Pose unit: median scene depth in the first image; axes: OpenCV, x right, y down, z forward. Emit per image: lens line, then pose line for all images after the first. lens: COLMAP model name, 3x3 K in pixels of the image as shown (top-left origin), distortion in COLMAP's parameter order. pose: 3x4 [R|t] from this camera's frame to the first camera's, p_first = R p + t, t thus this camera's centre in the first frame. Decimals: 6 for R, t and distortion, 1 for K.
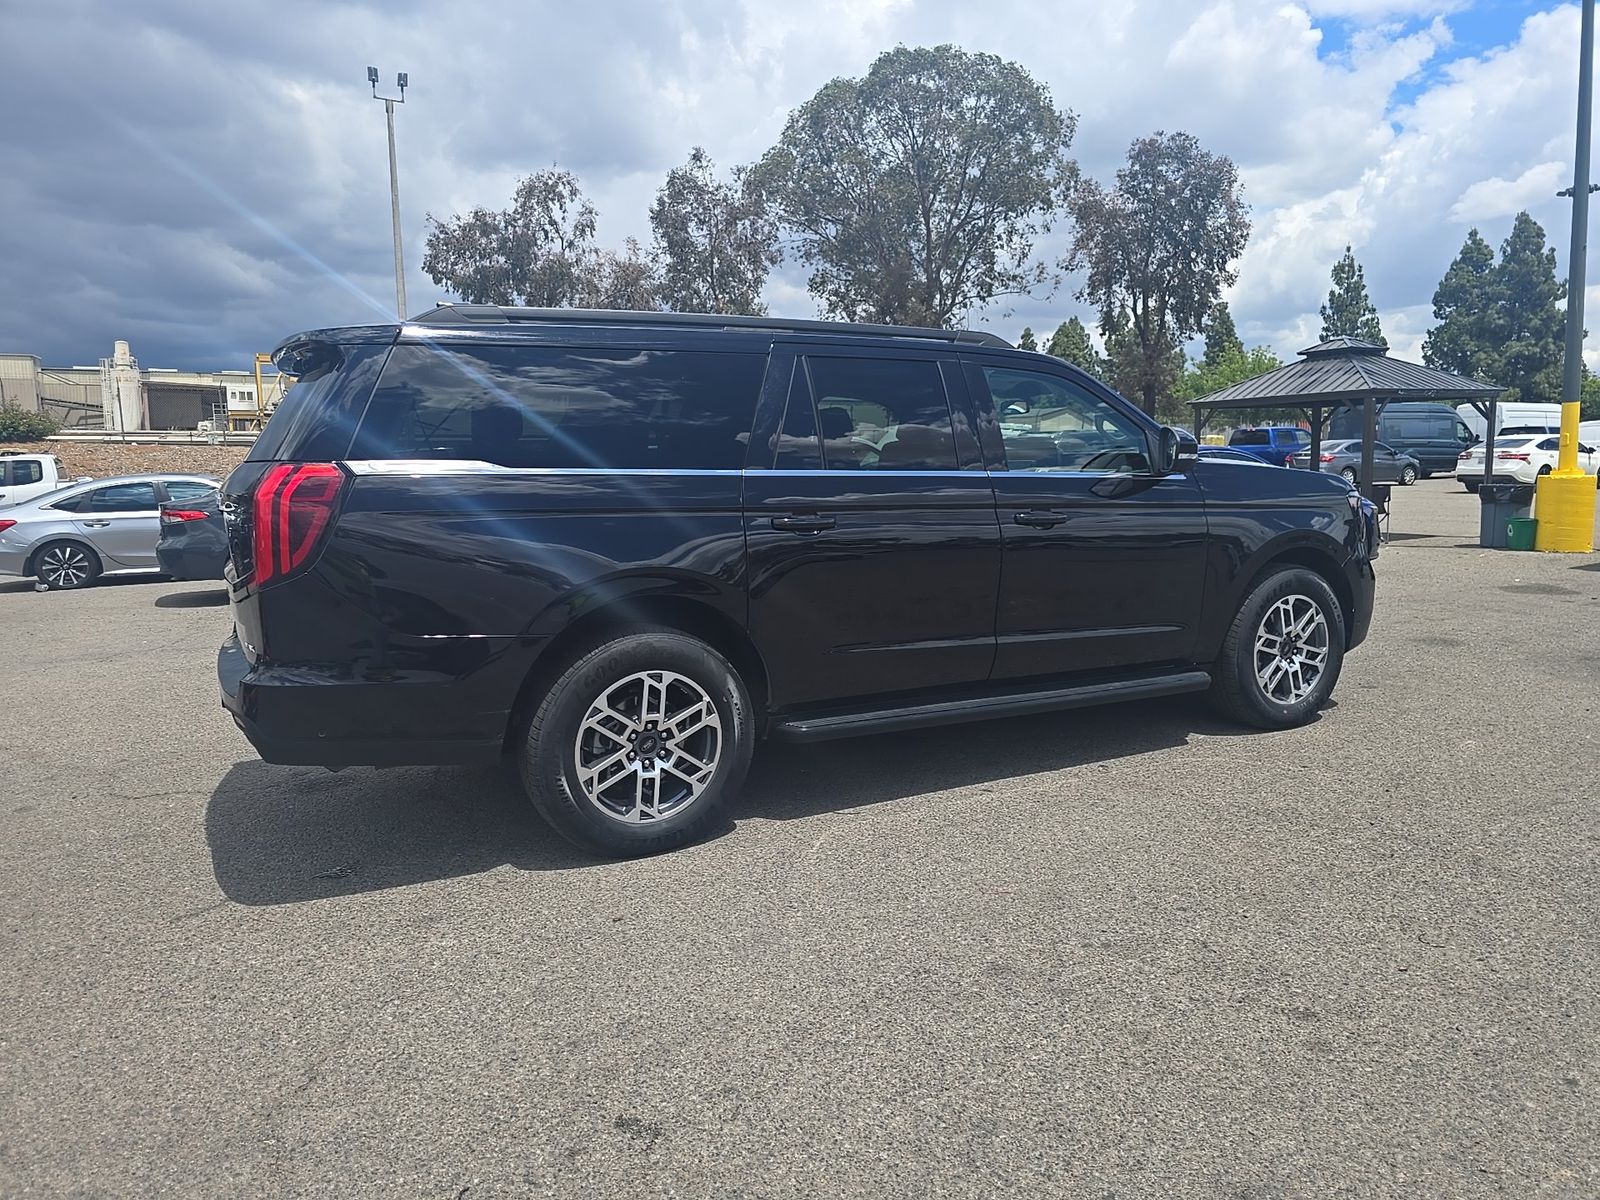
lens RADIAL K [[1090.0, 0, 802.7], [0, 1090.0, 595.8], [0, 0, 1]] dist [0.041091, -0.012307]
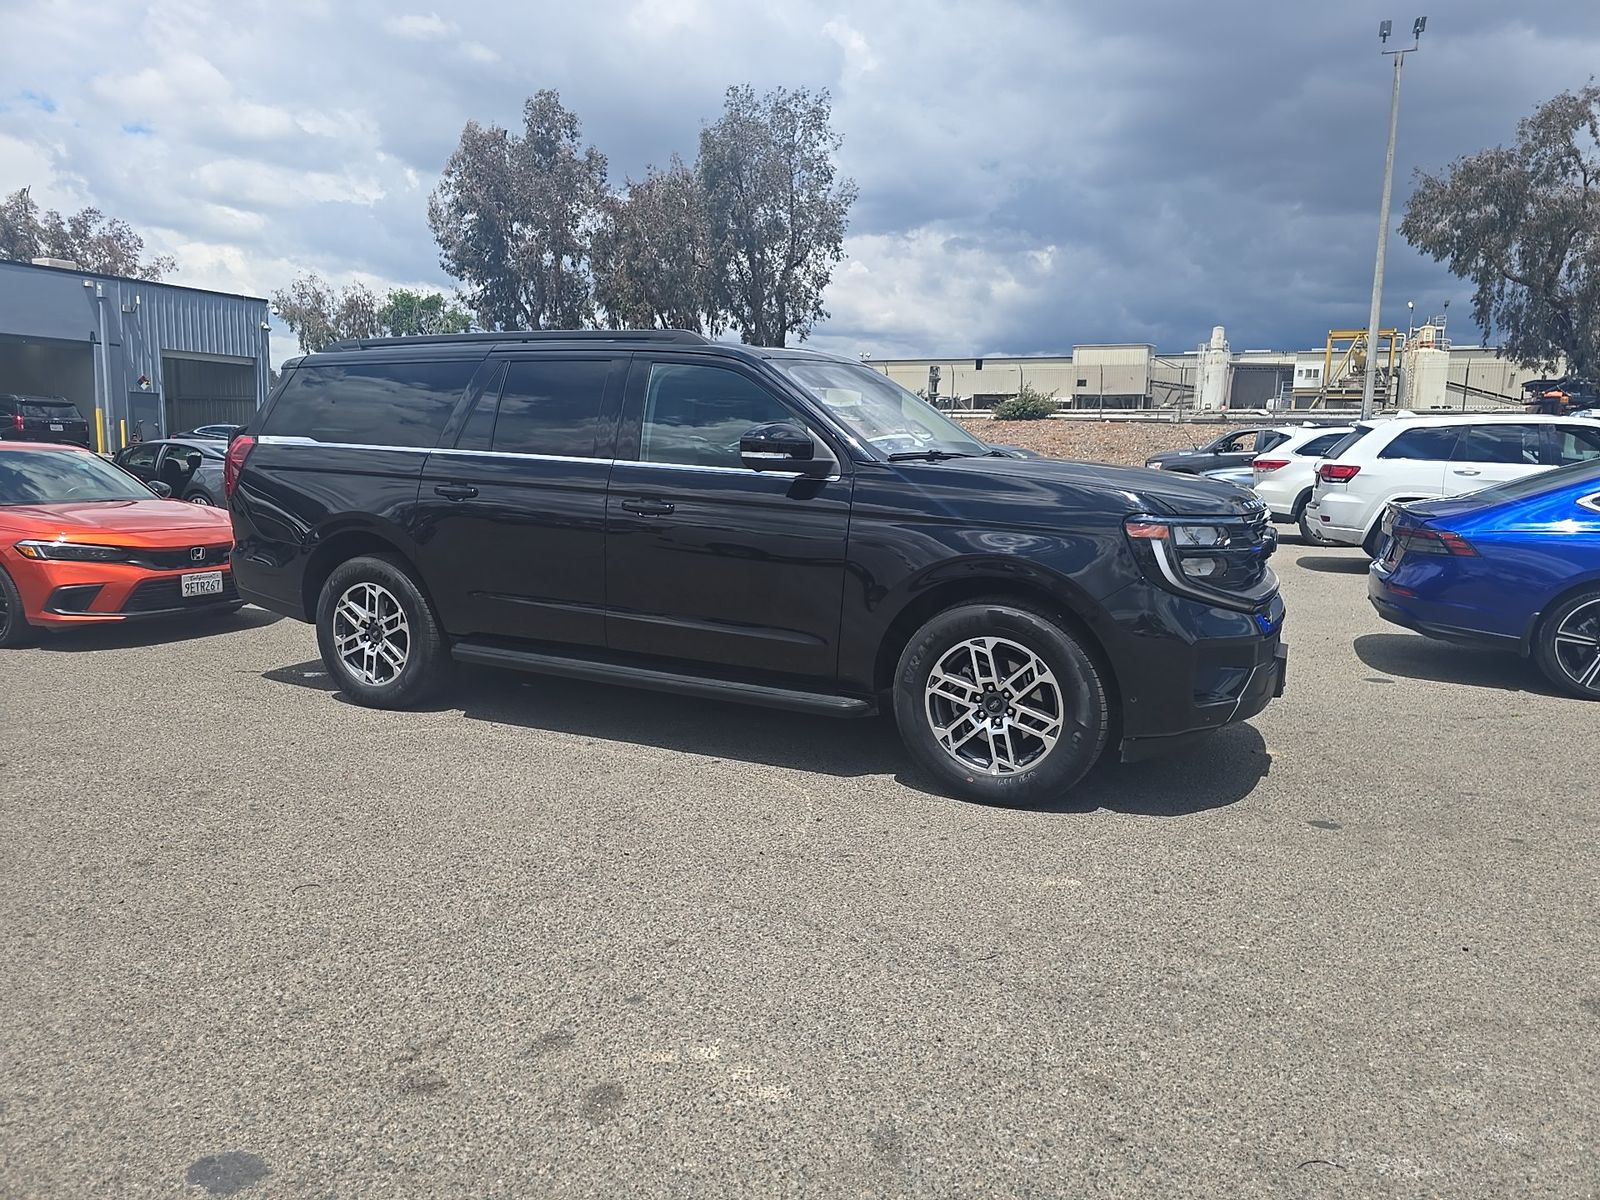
lens RADIAL K [[1090.0, 0, 797.7], [0, 1090.0, 592.5], [0, 0, 1]] dist [0.041091, -0.012307]
pose [[0.584458, 0.139287, -0.799380, 0.571605], [-0.124651, 0.988875, 0.081168, -0.045859], [0.801792, 0.052204, 0.595318, 0.238955]]
